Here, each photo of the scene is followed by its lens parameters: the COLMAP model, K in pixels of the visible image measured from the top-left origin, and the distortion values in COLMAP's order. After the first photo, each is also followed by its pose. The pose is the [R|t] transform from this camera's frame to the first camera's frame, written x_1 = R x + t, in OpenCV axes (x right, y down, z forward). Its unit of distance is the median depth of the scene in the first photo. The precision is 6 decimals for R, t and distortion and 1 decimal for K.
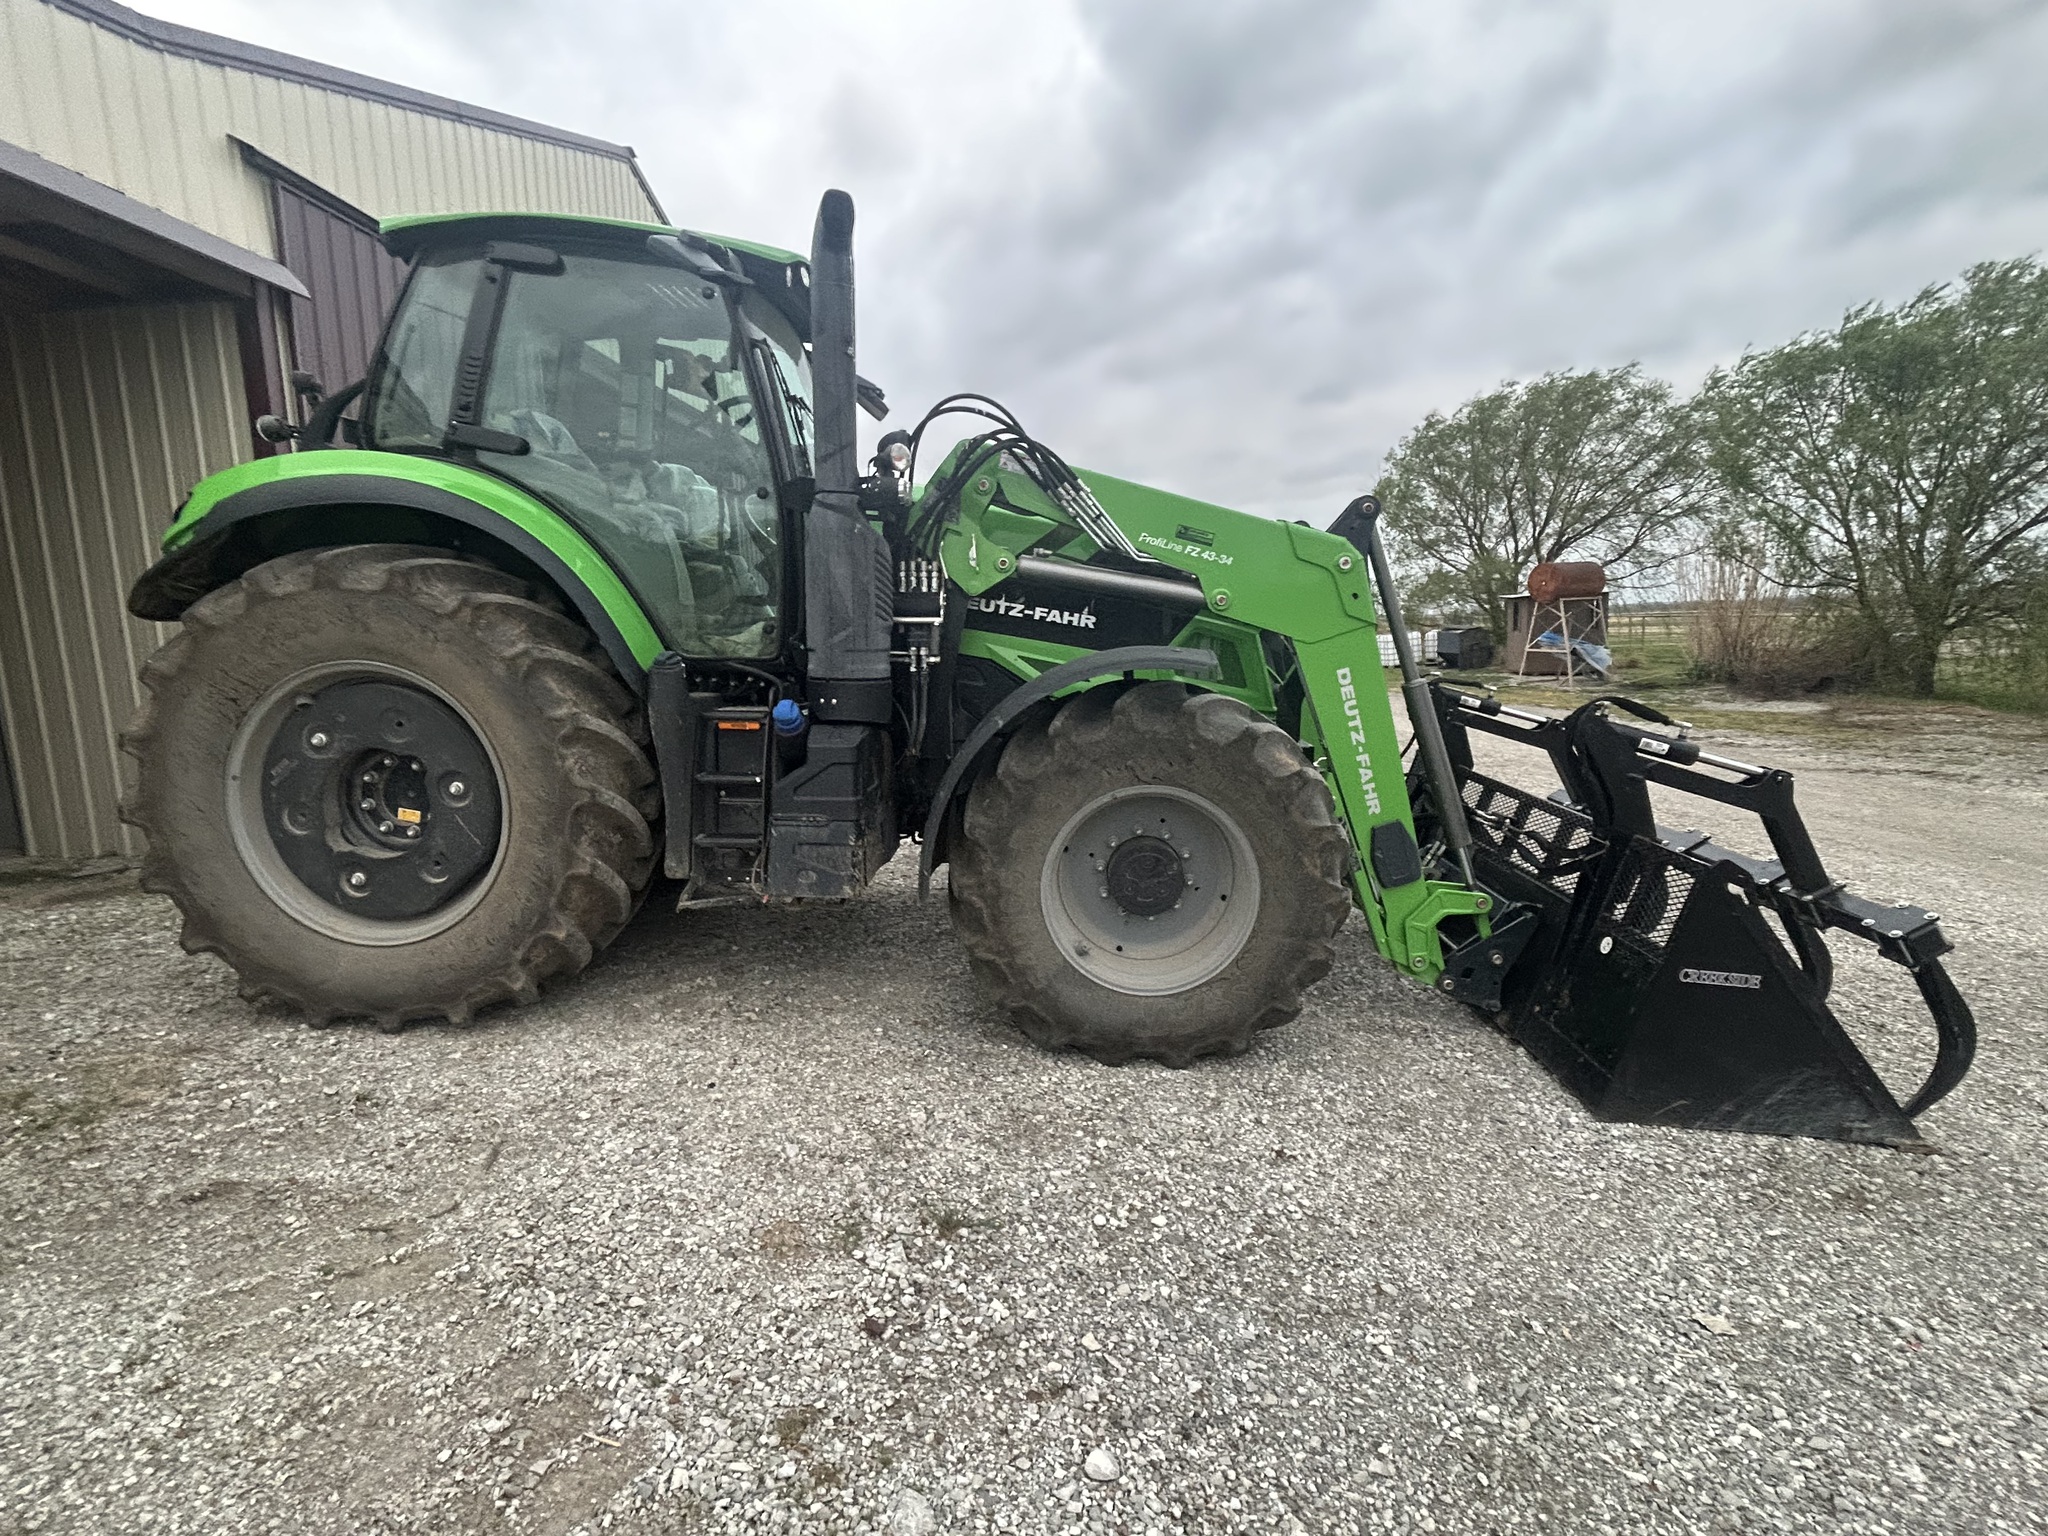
lens RADIAL K [[1024.6, 0, 1024.0], [0, 1024.6, 768.0], [0, 0, 1]] dist [0.002526, 0.001480]
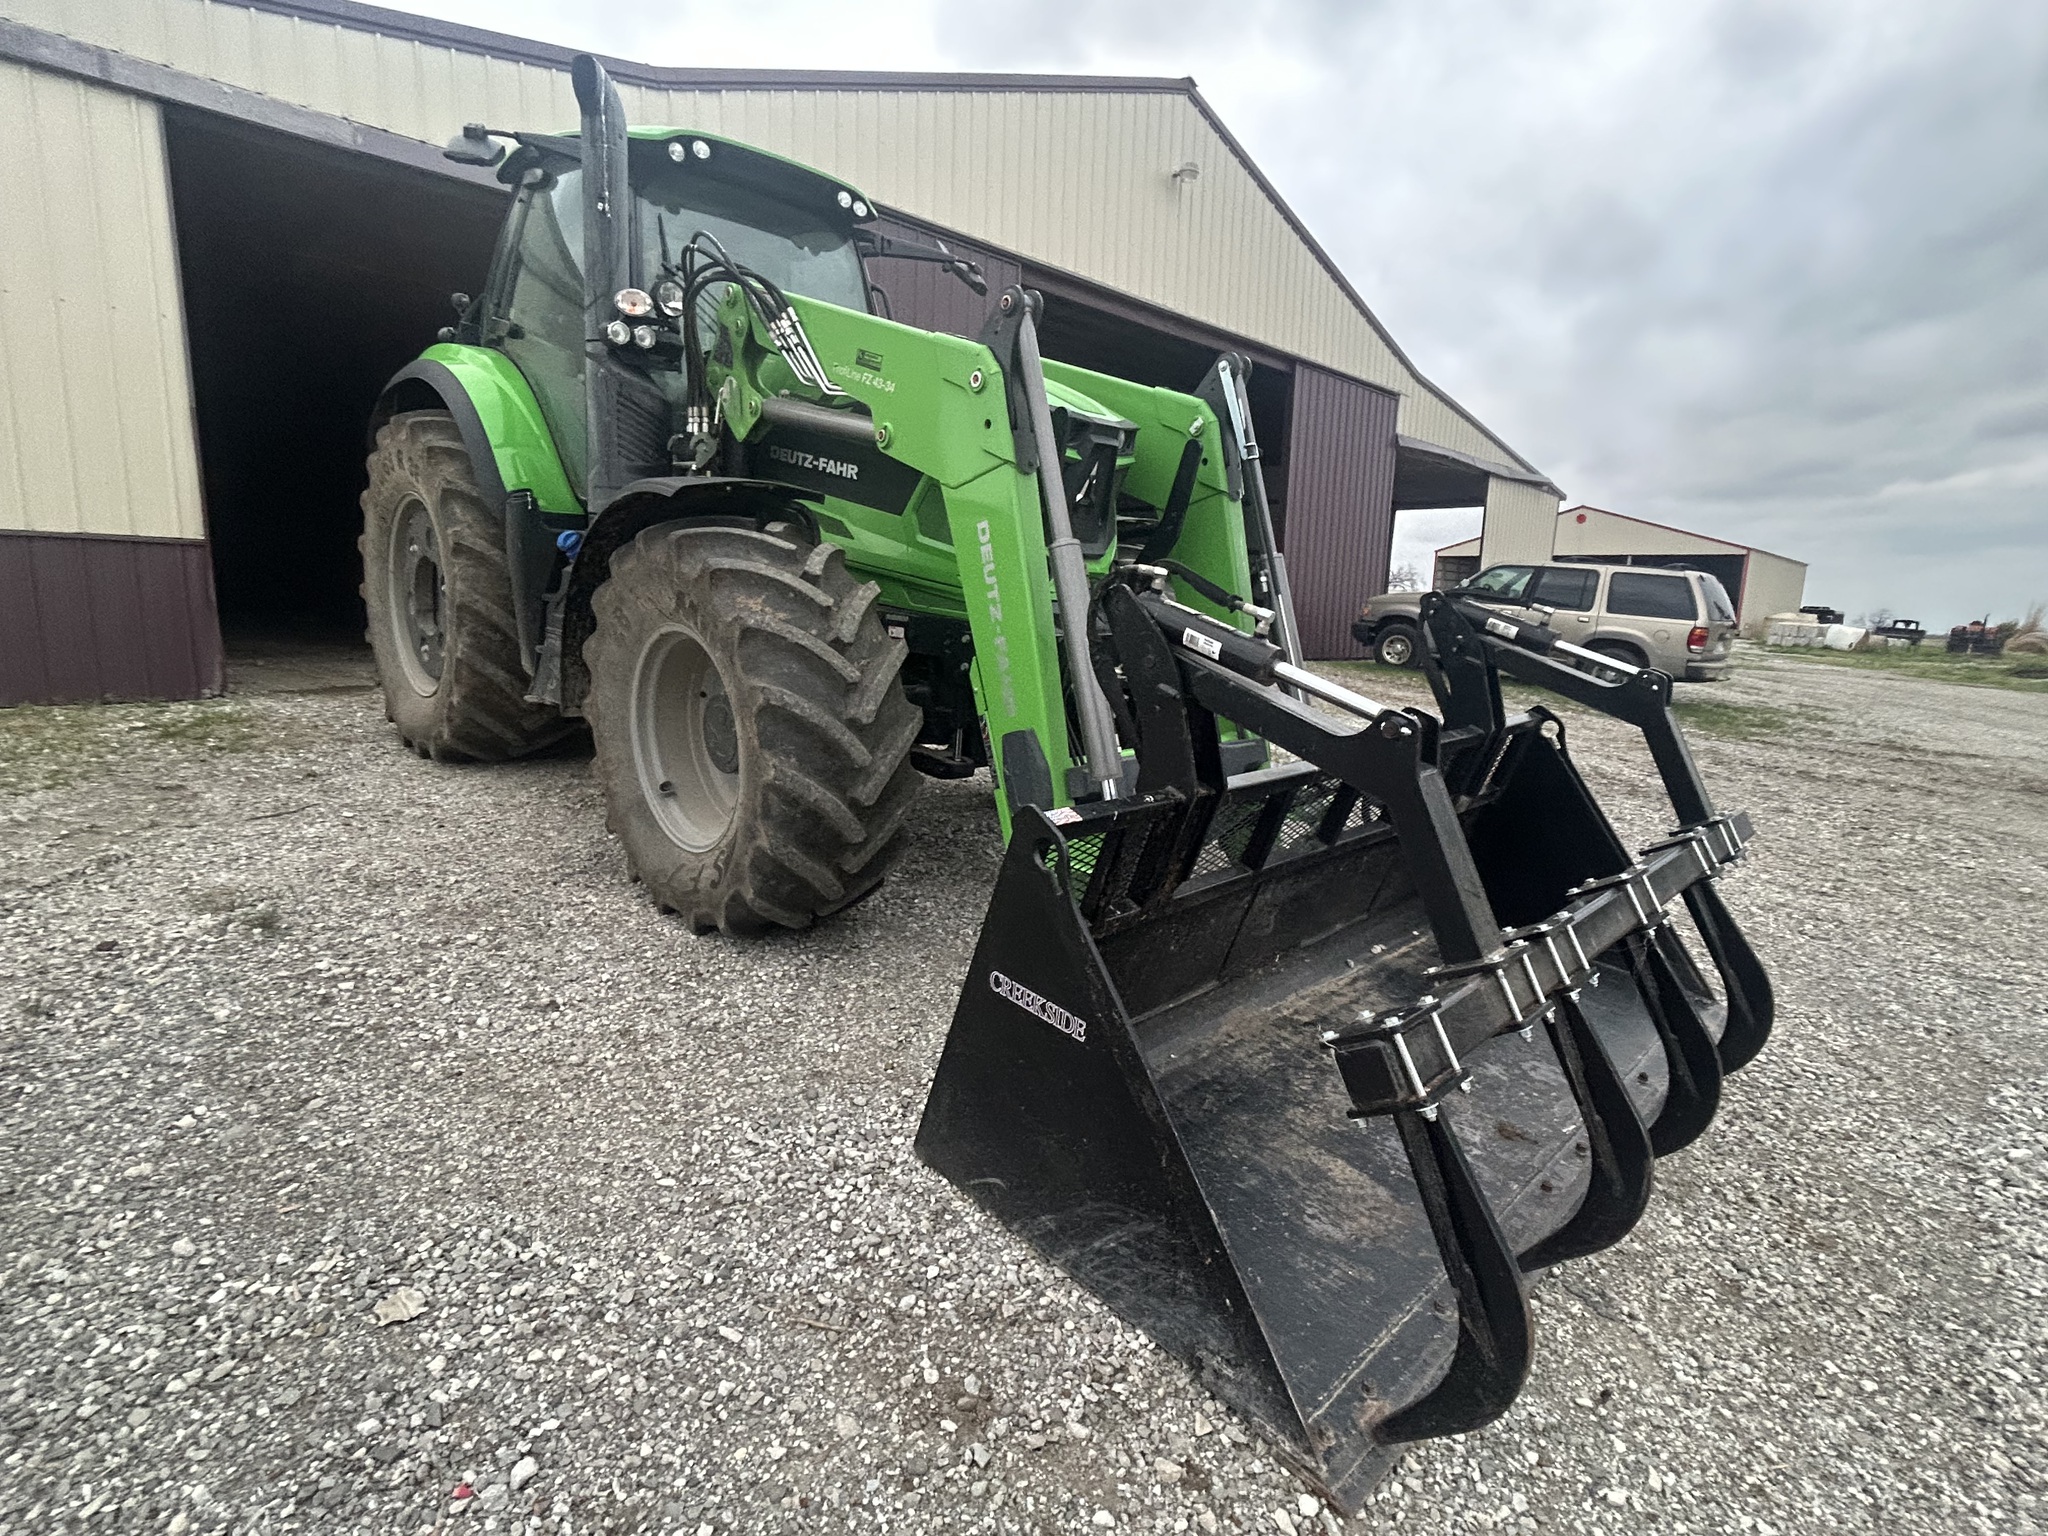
lens RADIAL K [[1024.6, 0, 1024.0], [0, 1024.6, 768.0], [0, 0, 1]] dist [0.002526, 0.001480]
pose [[0.733176, 0.177600, -0.656438, 0.826255], [-0.155097, 0.983525, 0.092866, 0.009045], [0.662116, 0.033725, 0.748643, 0.422137]]
